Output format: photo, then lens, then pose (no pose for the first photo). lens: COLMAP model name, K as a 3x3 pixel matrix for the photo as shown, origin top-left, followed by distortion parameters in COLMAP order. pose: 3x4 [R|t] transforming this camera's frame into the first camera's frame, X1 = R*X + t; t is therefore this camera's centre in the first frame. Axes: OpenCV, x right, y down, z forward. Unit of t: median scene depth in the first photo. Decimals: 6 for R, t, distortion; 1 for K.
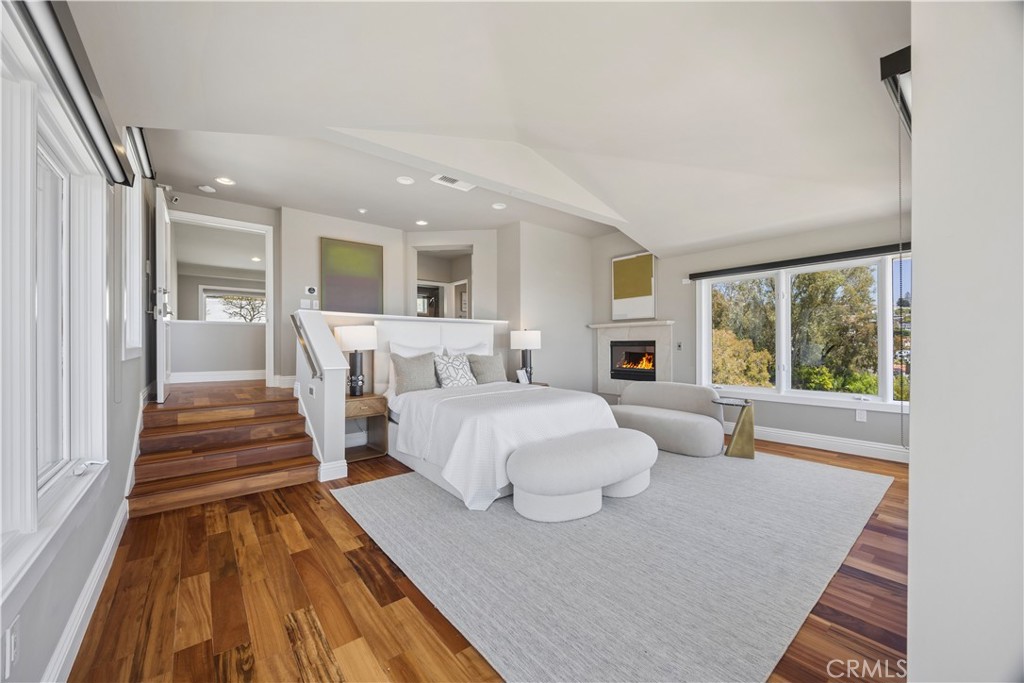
lens RADIAL K [[395.2, 0, 499.8], [0, 395.2, 339.2], [0, 0, 1]] dist [-0.006940, 0.000800]
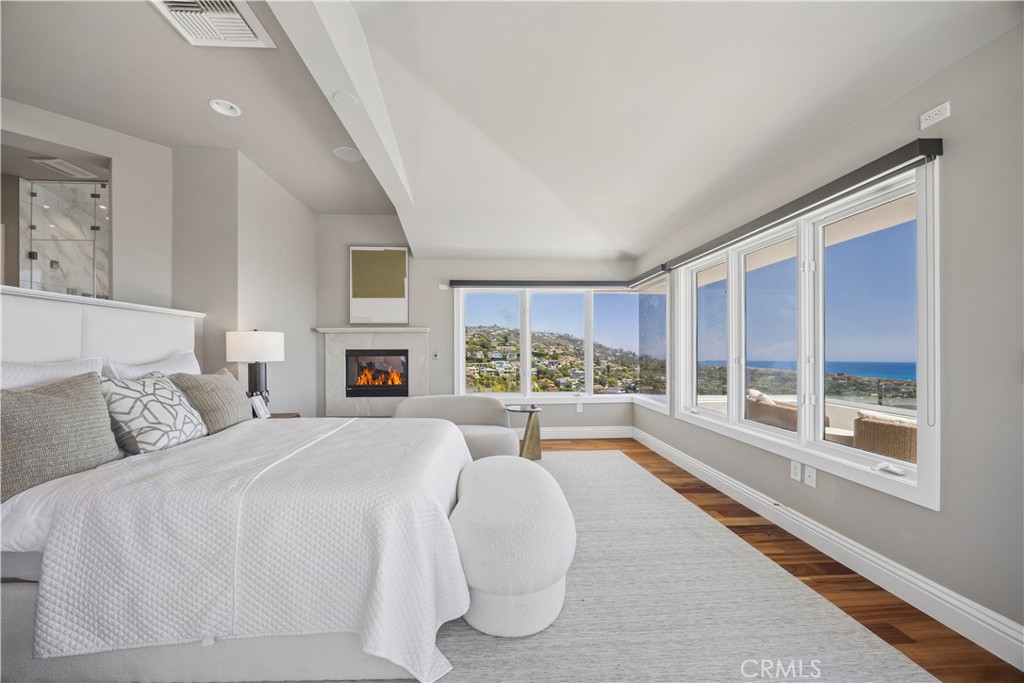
lens RADIAL K [[395.2, 0, 503.6], [0, 395.2, 349.9], [0, 0, 1]] dist [-0.006940, 0.000800]
pose [[0.566815, 0.006423, 0.823820, -0.261521], [-0.007949, 0.999966, -0.002327, 0.006203], [-0.823807, -0.005229, 0.566846, 0.393440]]
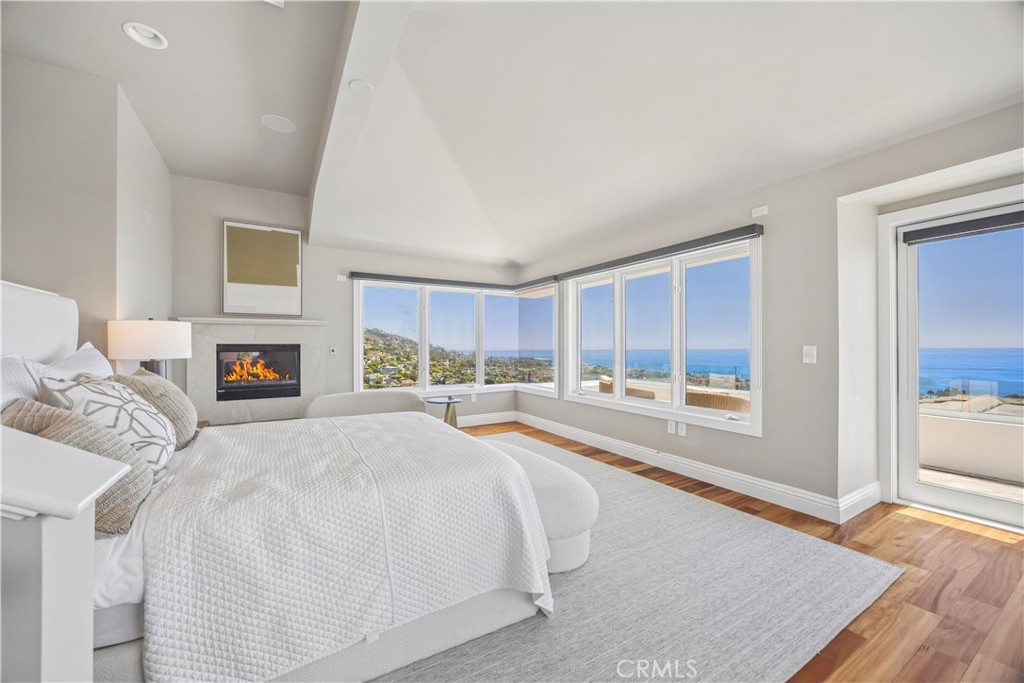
lens RADIAL K [[395.2, 0, 504.1], [0, 395.2, 342.5], [0, 0, 1]] dist [-0.006940, 0.000800]
pose [[0.121178, 0.013333, 0.992541, -0.422783], [-0.007327, 0.999895, -0.012537, 0.009071], [-0.992604, -0.005753, 0.121263, 0.607164]]
